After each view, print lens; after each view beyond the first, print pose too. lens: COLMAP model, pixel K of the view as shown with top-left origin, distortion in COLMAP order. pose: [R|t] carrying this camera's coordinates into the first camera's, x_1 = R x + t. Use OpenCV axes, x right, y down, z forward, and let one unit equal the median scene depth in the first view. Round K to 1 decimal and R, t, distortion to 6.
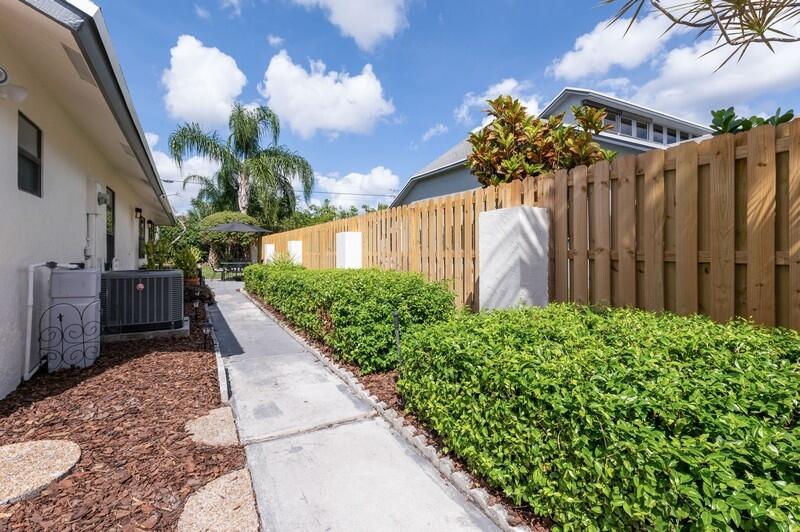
lens RADIAL K [[383.4, 0, 400.1], [0, 383.4, 260.6], [0, 0, 1]] dist [0.003422, 0.000113]
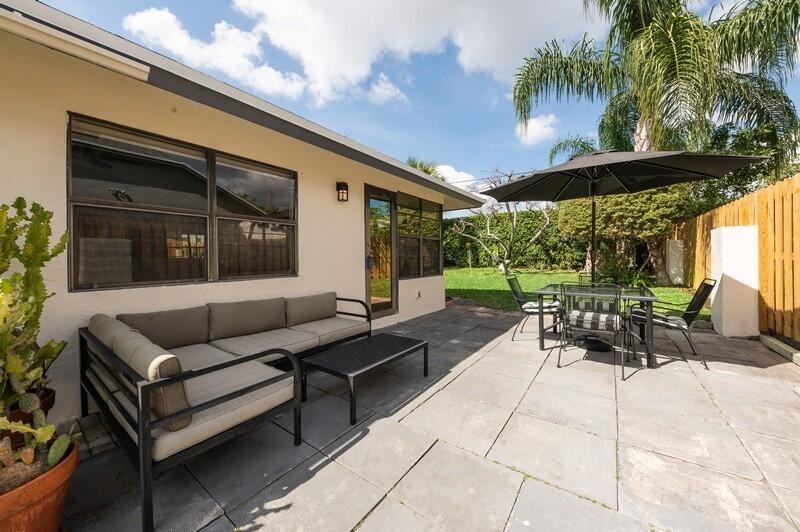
lens RADIAL K [[295.0, 0, 396.4], [0, 295.0, 260.4], [0, 0, 1]] dist [-0.002166, -0.002571]
pose [[0.424483, 0.007351, -0.905406, -0.194113], [-0.003979, 0.999973, 0.006253, -0.012589], [0.905427, 0.000948, 0.424500, 0.527404]]
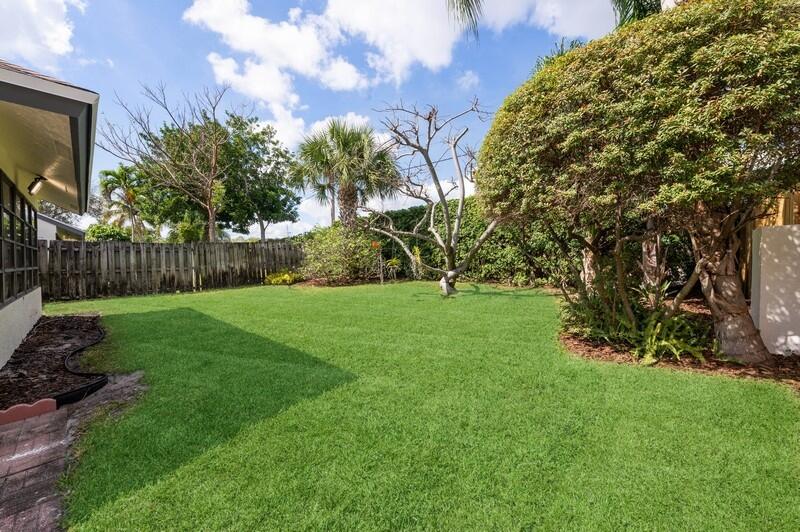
lens RADIAL K [[307.3, 0, 398.9], [0, 307.3, 270.7], [0, 0, 1]] dist [-0.000448, -0.000540]
pose [[0.317417, 0.022545, -0.948018, -0.306751], [-0.002389, 0.999733, 0.022975, -0.019661], [0.948283, -0.005028, 0.317387, 0.803870]]
